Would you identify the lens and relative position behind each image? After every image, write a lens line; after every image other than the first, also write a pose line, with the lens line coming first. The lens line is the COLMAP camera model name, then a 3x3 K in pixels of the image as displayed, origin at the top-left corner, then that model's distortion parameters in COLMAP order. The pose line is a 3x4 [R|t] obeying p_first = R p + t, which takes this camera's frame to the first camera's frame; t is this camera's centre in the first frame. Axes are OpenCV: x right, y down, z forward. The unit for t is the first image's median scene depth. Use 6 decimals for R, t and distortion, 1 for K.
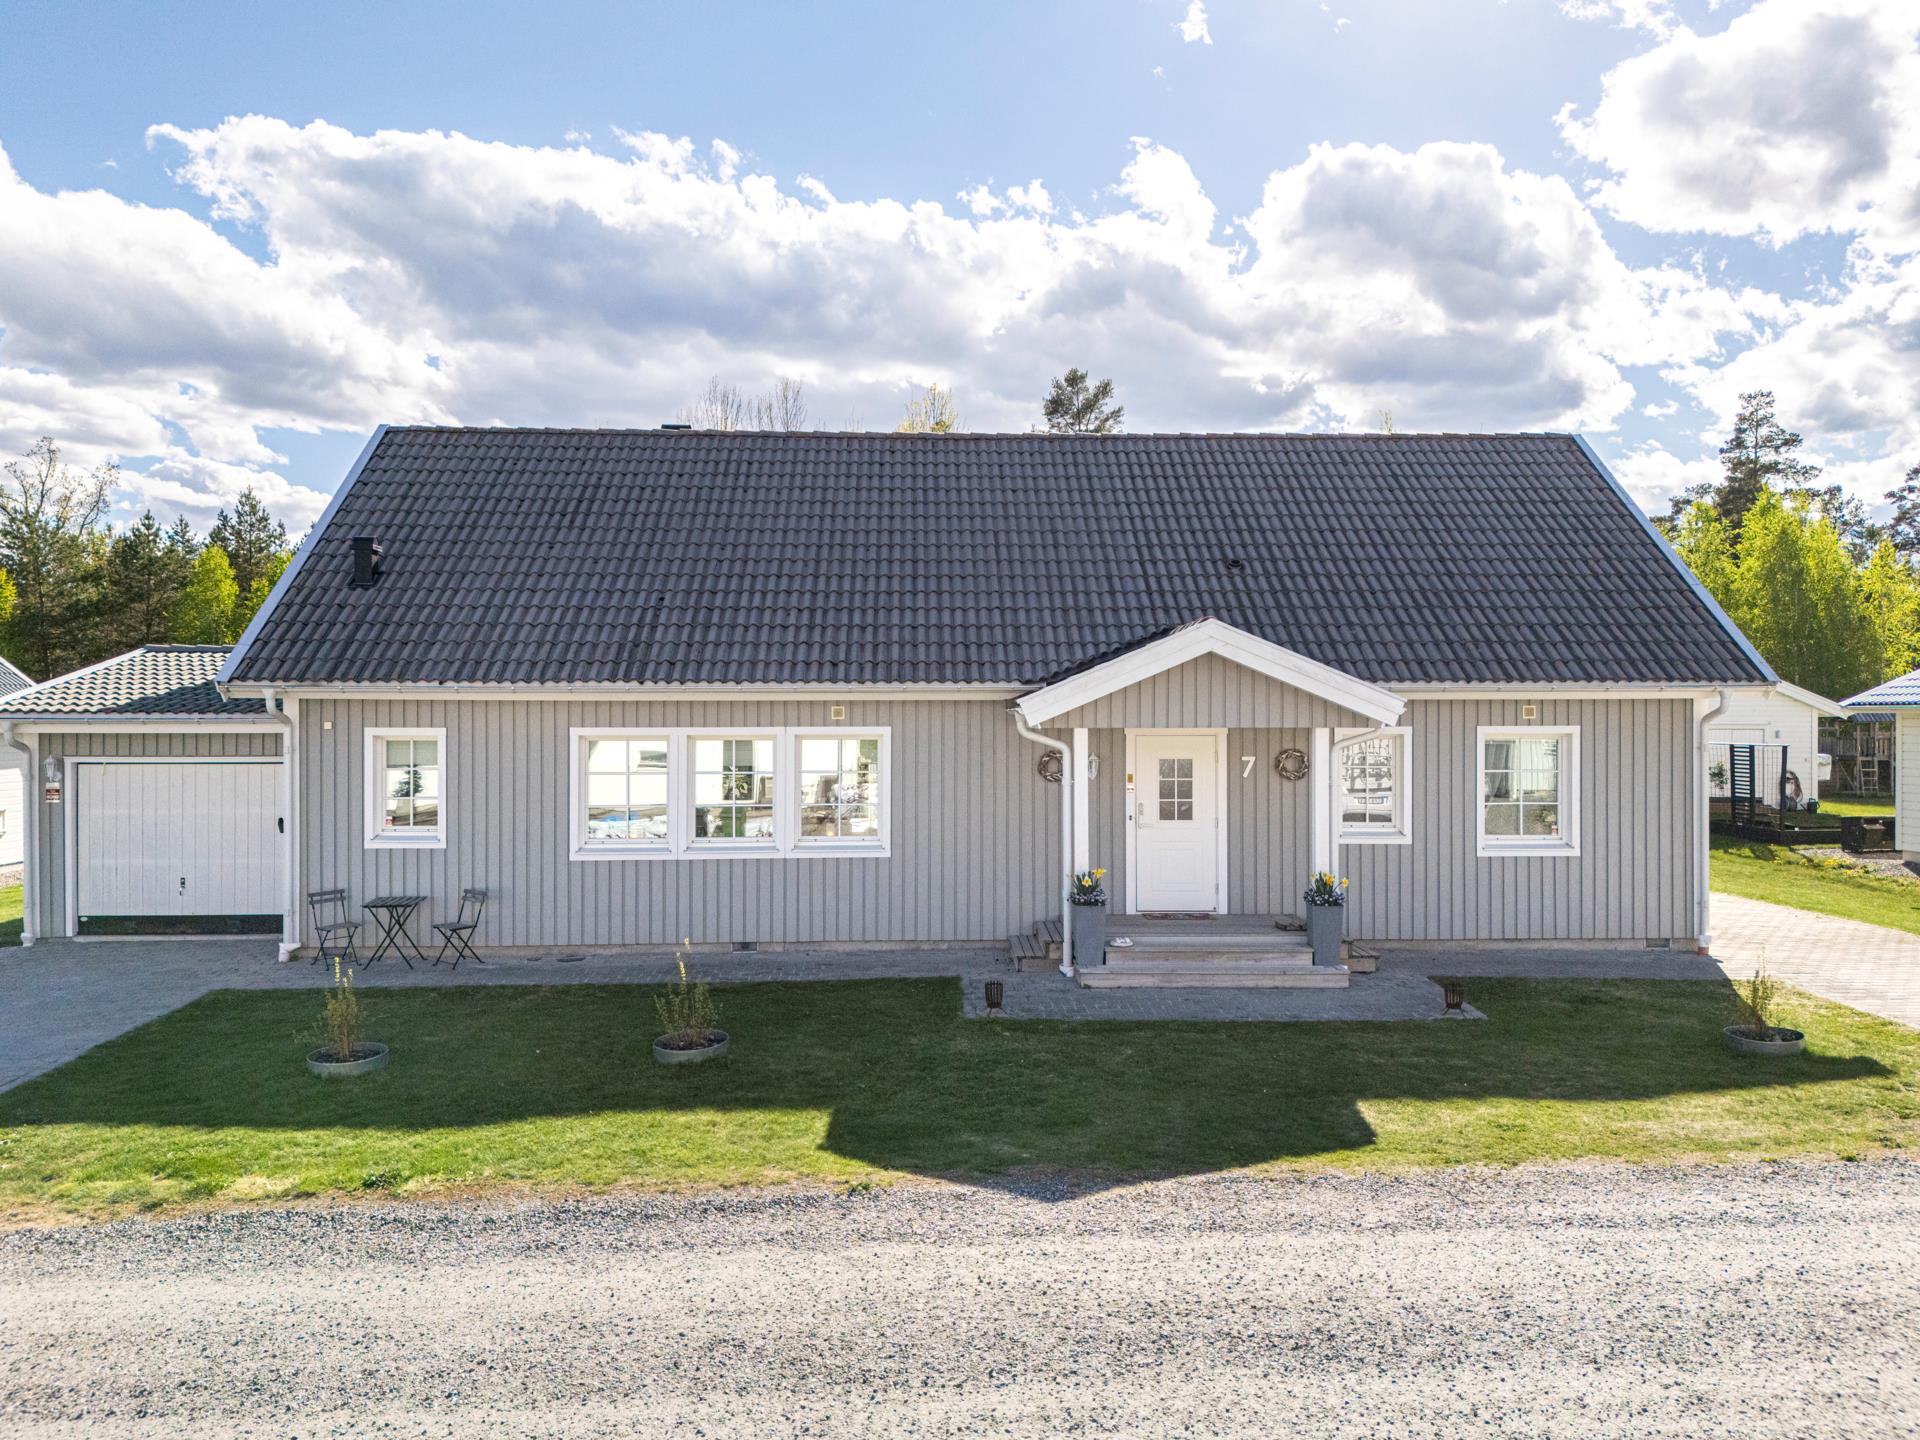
lens RADIAL K [[1413.6, 0, 983.6], [0, 1413.6, 718.5], [0, 0, 1]] dist [0.035212, -0.005596]
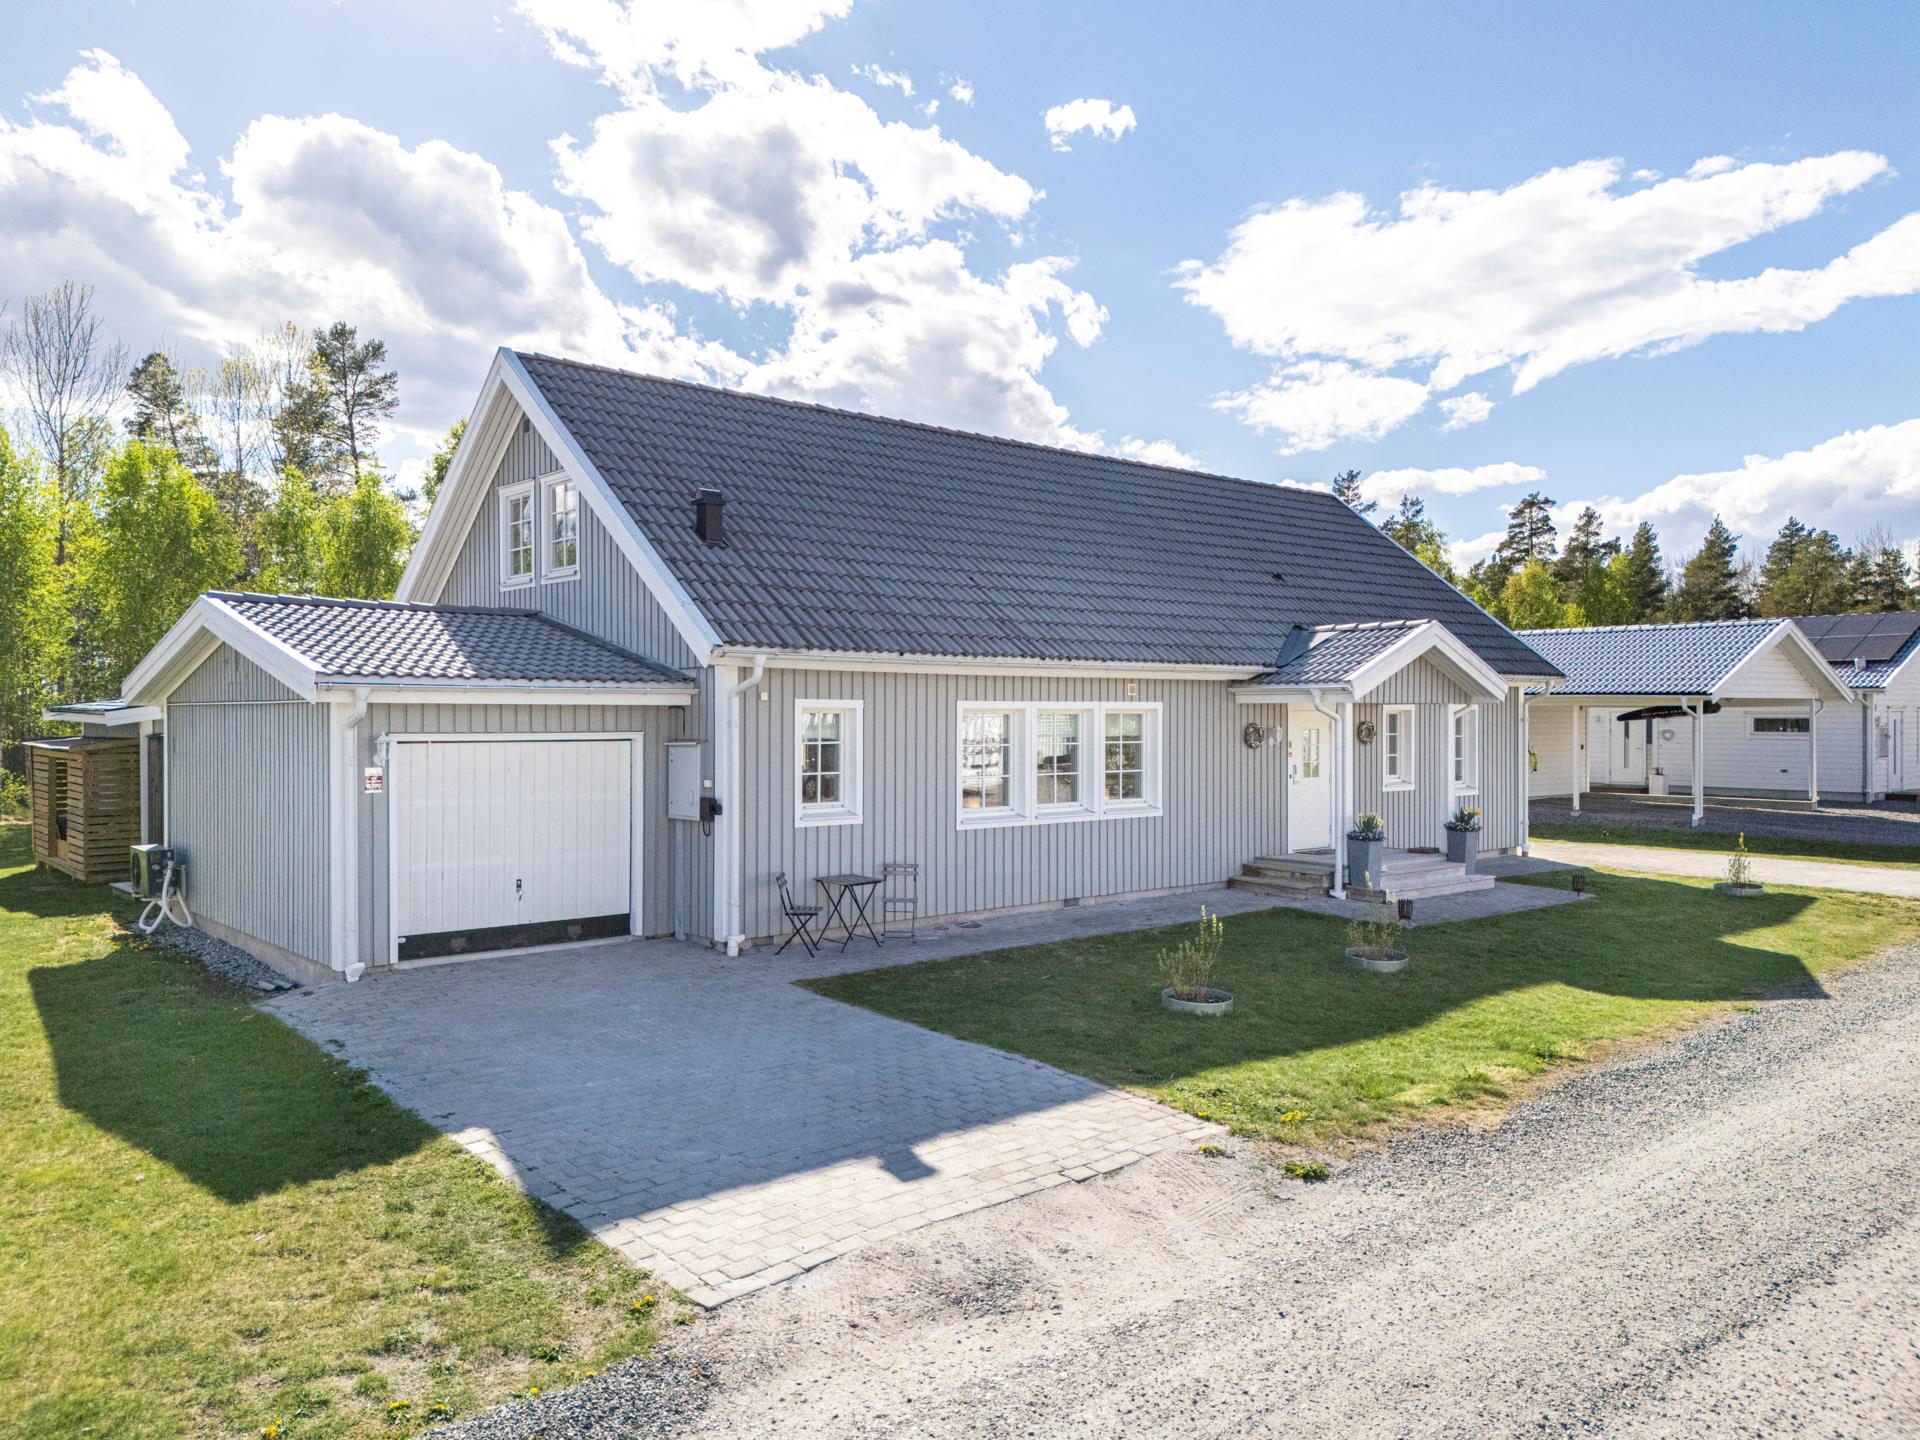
lens RADIAL K [[1405.2, 0, 944.6], [0, 1405.2, 705.4], [0, 0, 1]] dist [0.026799, -0.002864]
pose [[0.784263, 0.004432, 0.620412, -0.879262], [0.001708, 0.999955, -0.009303, 0.018271], [-0.620426, 0.008355, 0.784221, 0.202309]]
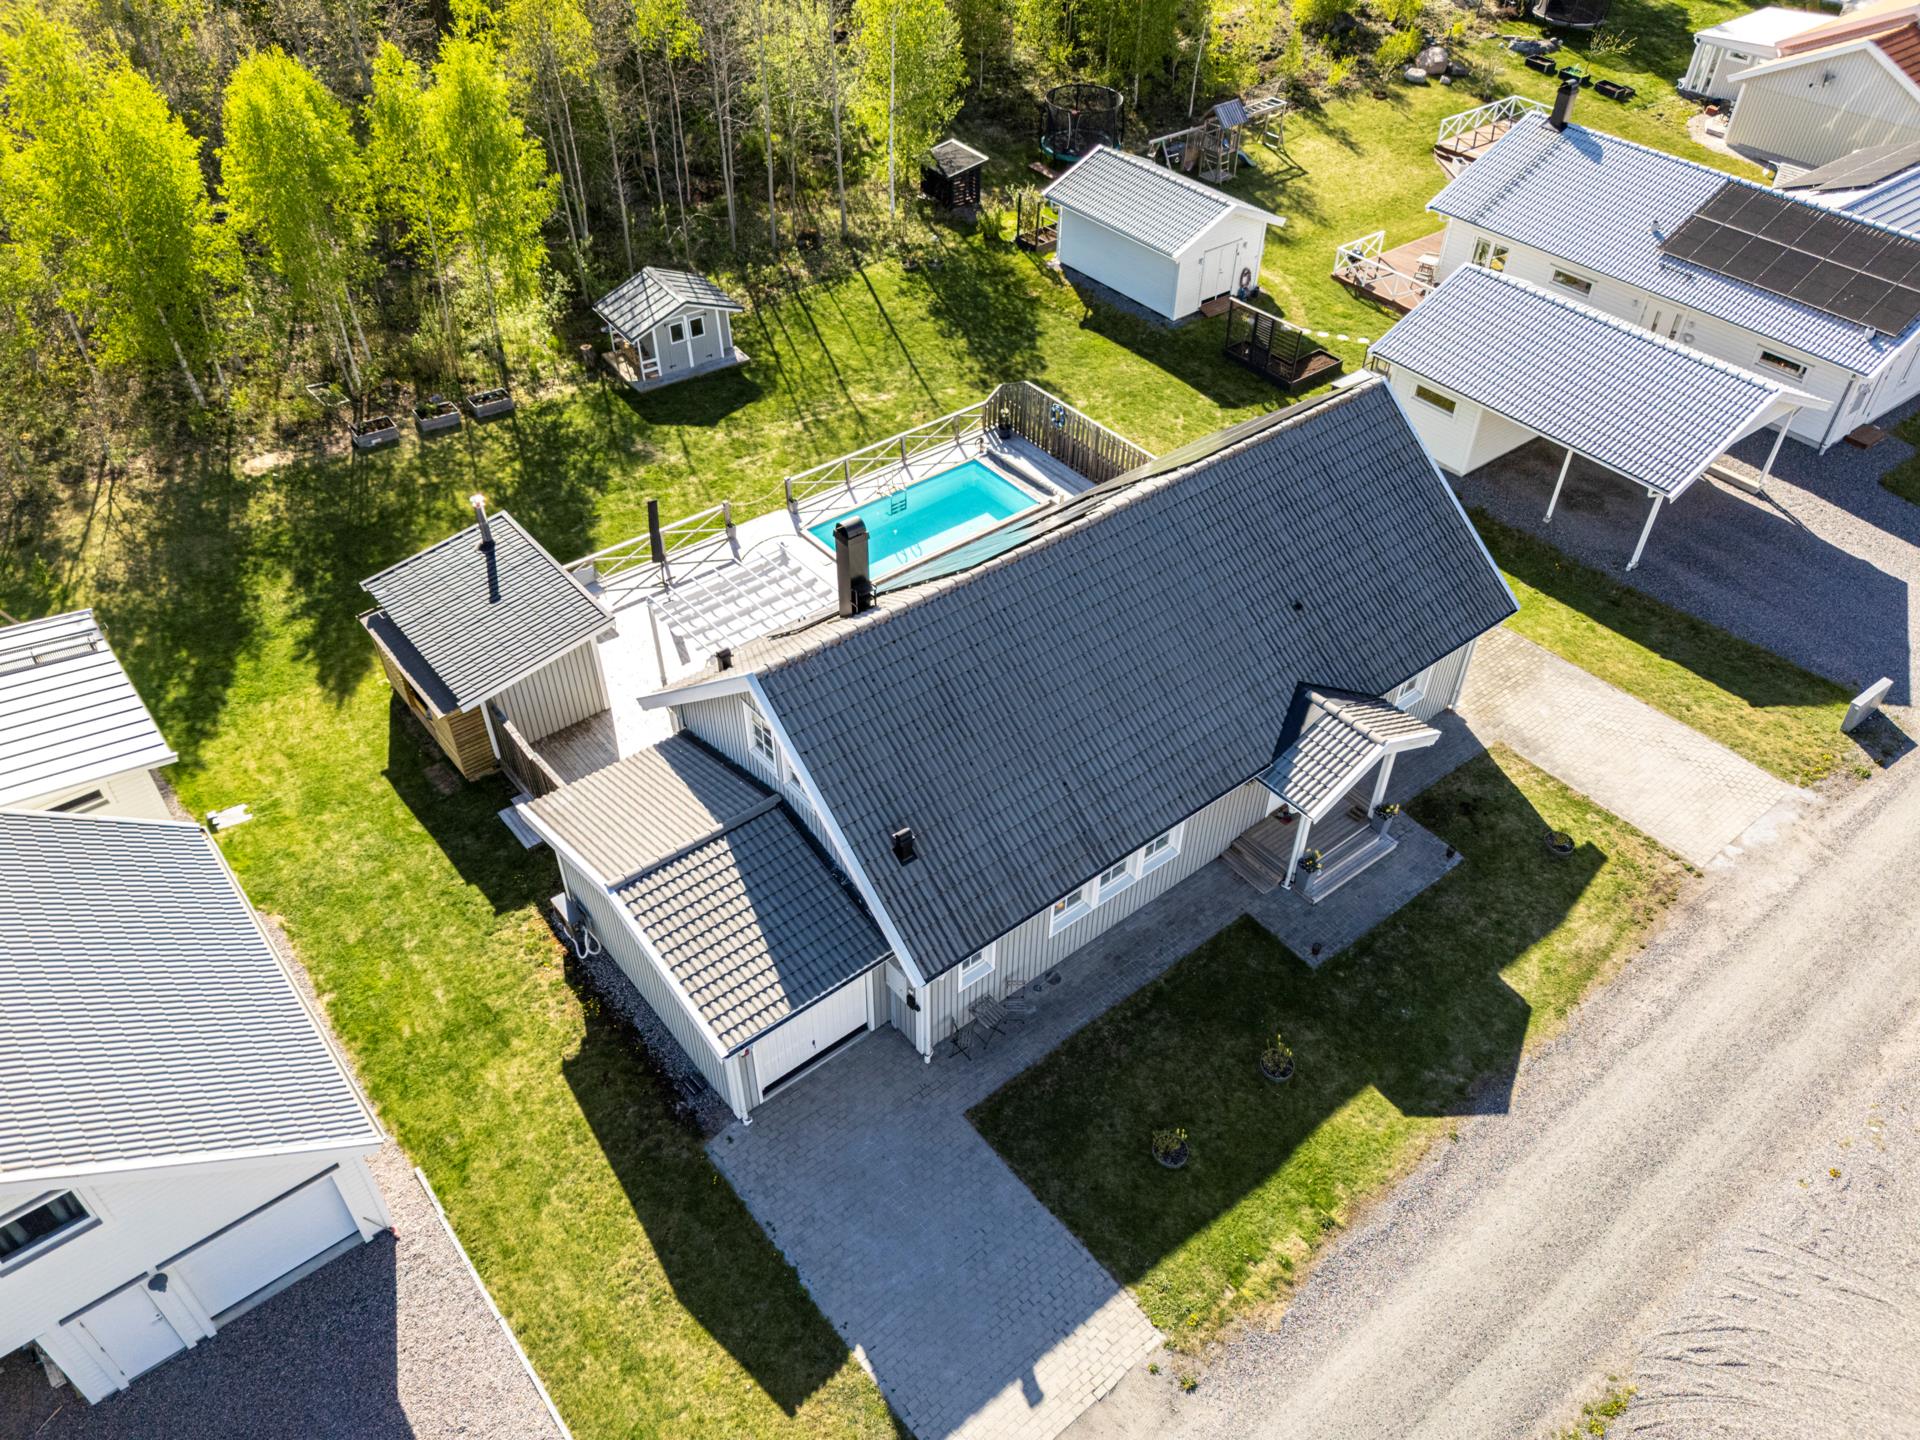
lens RADIAL K [[1413.6, 0, 983.6], [0, 1413.6, 718.5], [0, 0, 1]] dist [0.035212, -0.005596]
pose [[0.794318, -0.395682, 0.460972, -0.980858], [-0.015590, 0.745272, 0.666579, -1.176963], [-0.607302, -0.536662, 0.585814, 0.187993]]
